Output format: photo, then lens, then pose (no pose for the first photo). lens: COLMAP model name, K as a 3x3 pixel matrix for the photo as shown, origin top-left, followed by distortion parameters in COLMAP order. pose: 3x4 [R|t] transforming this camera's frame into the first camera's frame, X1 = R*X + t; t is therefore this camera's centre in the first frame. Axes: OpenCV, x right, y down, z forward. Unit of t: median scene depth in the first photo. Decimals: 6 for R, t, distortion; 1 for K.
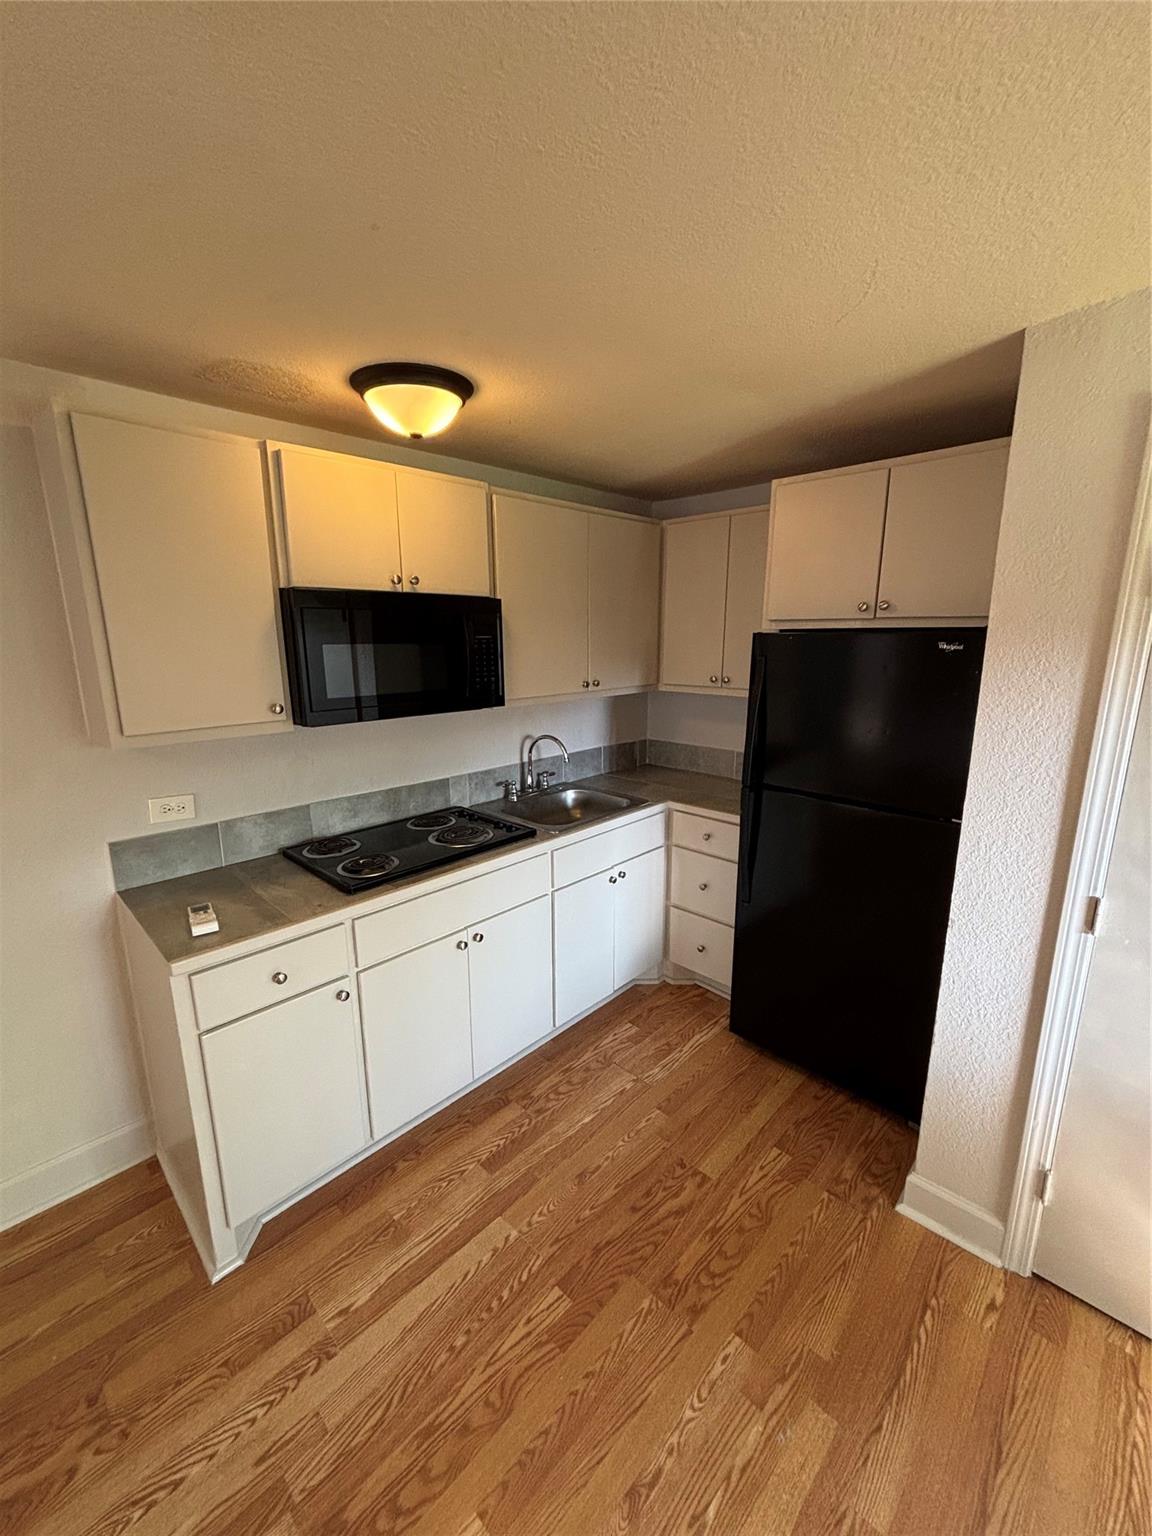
lens RADIAL K [[618.0, 0, 576.0], [0, 618.0, 768.0], [0, 0, 1]] dist [0.001028, -0.000626]
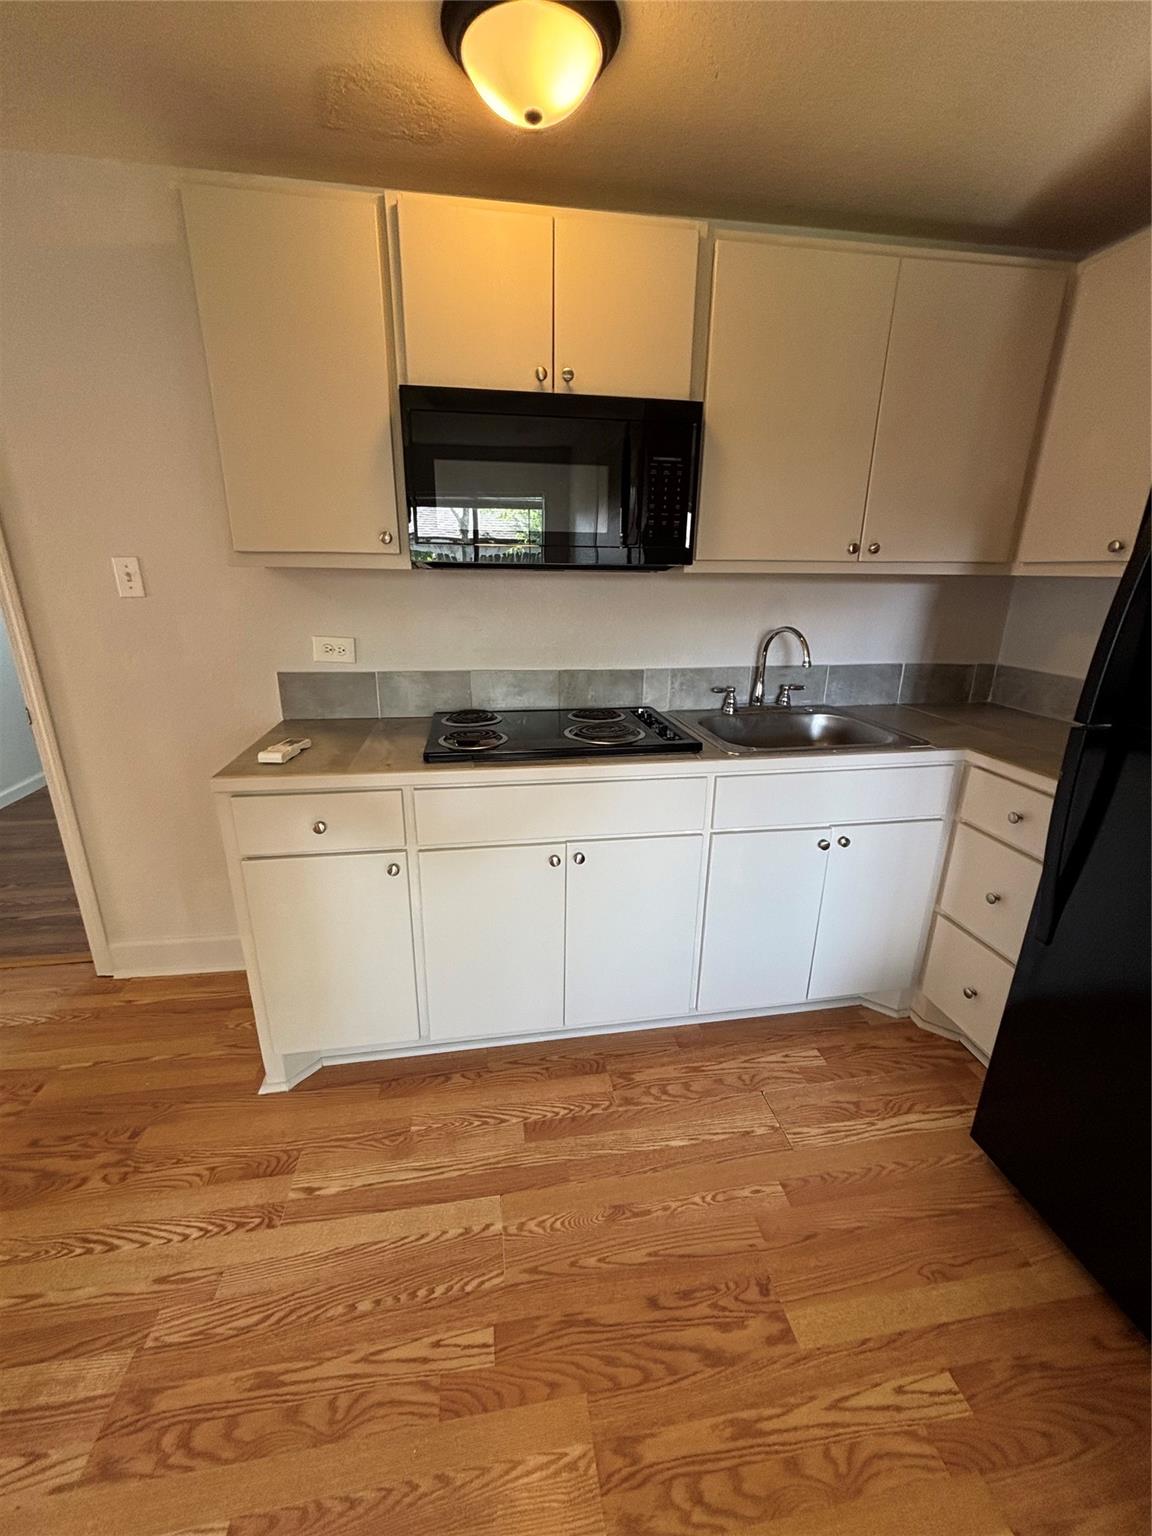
lens RADIAL K [[614.4, 0, 574.2], [0, 614.4, 771.1], [0, 0, 1]] dist [-0.000703, 0.000266]
pose [[0.803640, 0.195037, -0.562249, 0.280352], [-0.140501, 0.980245, 0.139213, 0.068360], [0.578293, -0.032880, 0.815166, 0.418578]]
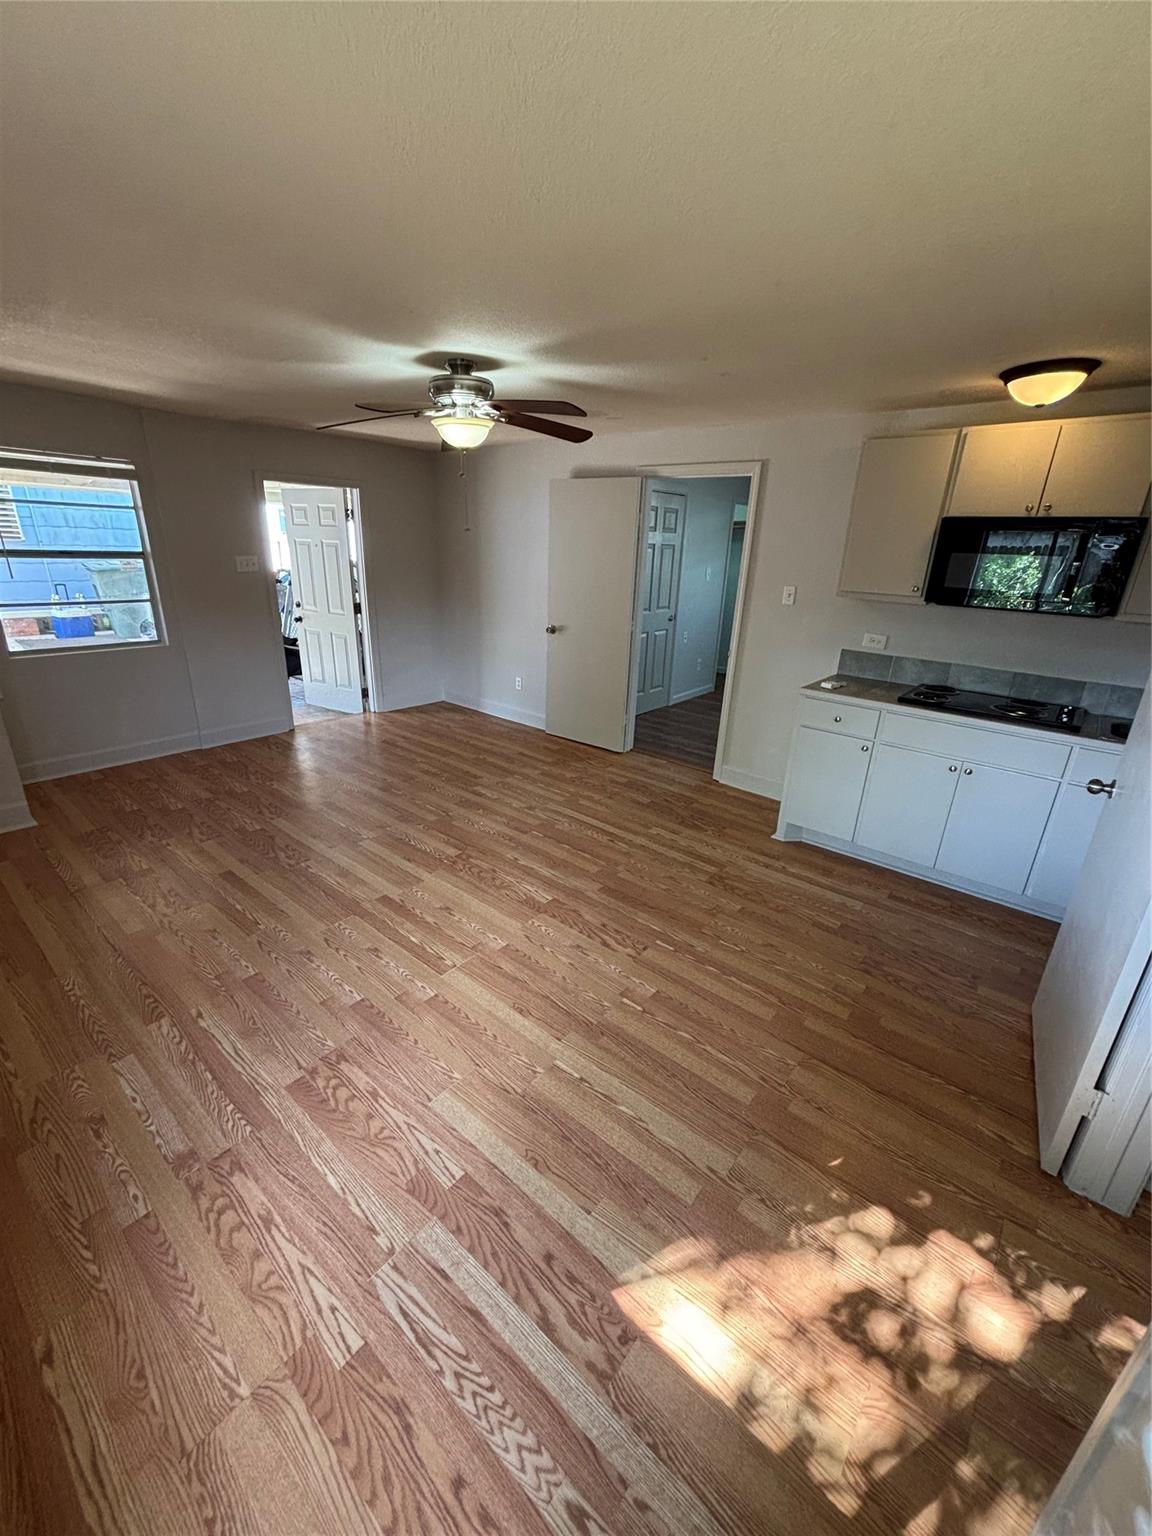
lens RADIAL K [[618.0, 0, 576.0], [0, 618.0, 768.0], [0, 0, 1]] dist [0.001028, -0.000626]
pose [[0.074470, 0.346392, -0.935129, 1.222585], [-0.251329, 0.913982, 0.318544, 0.050517], [0.965033, 0.211303, 0.155123, -0.088445]]
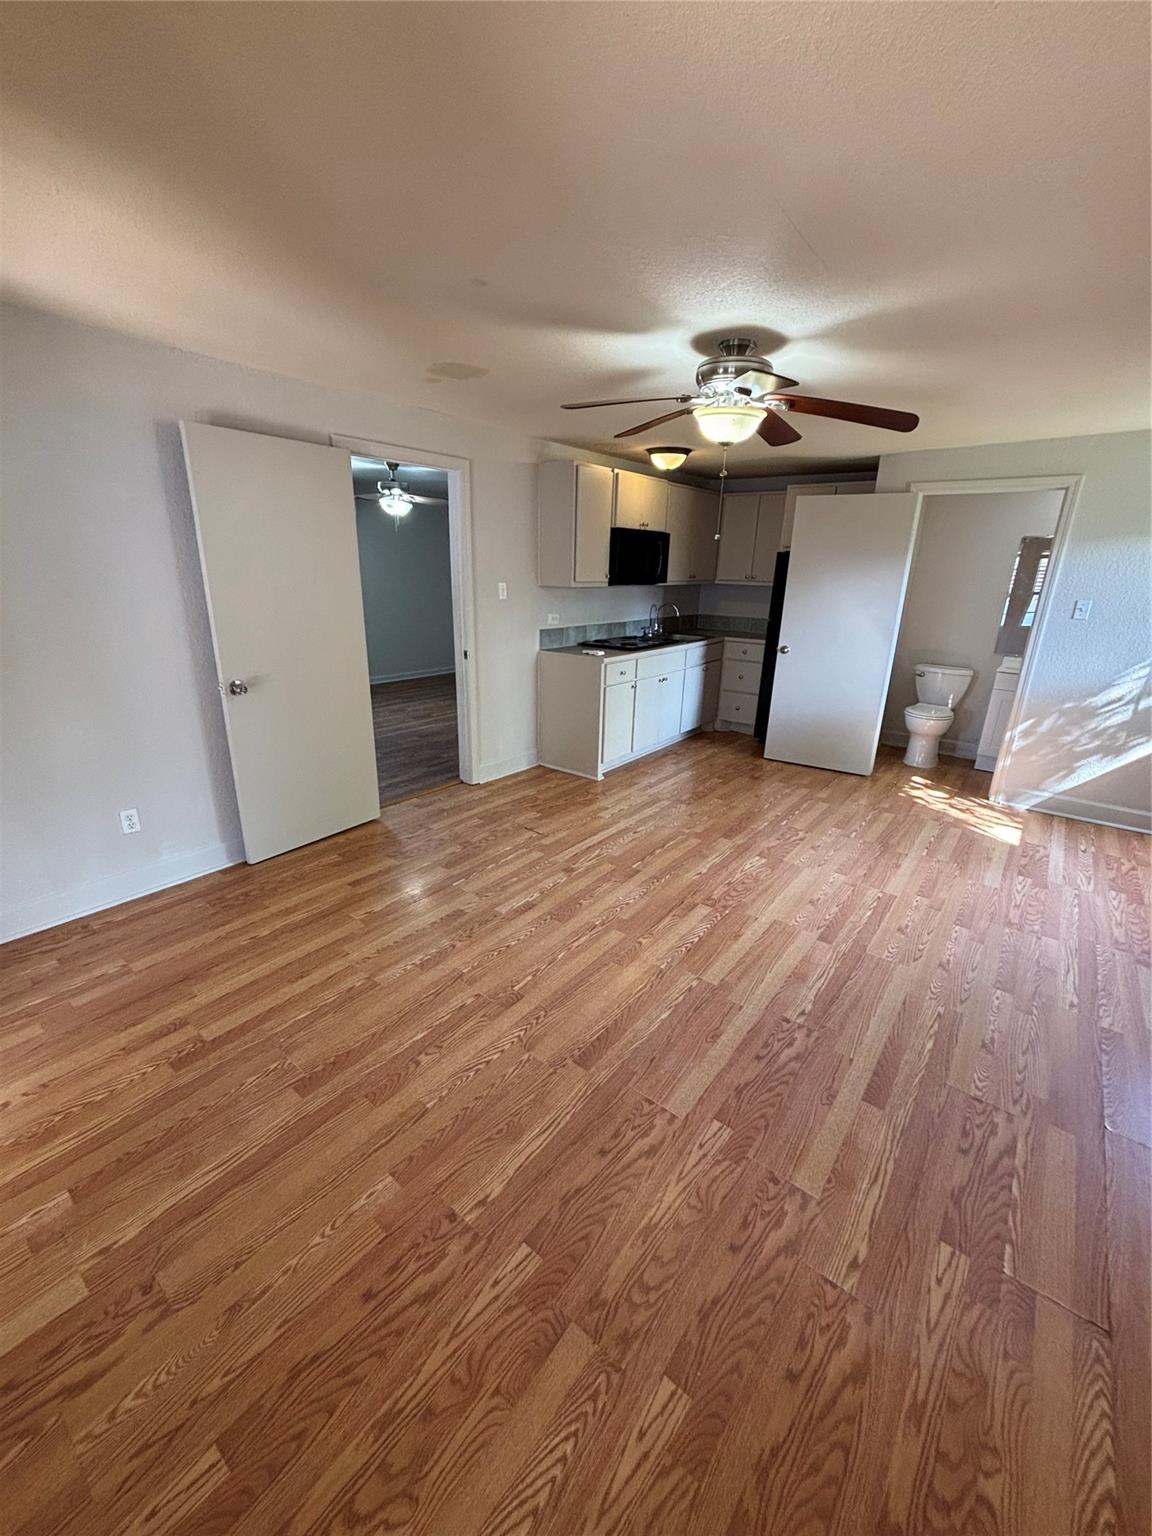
lens RADIAL K [[612.1, 0, 572.3], [0, 612.1, 768.9], [0, 0, 1]] dist [0.000127, -0.000089]
pose [[0.993994, -0.007974, 0.109145, -0.887890], [-0.003694, 0.994329, 0.106280, 0.420533], [-0.109374, -0.106045, 0.988328, -1.550552]]
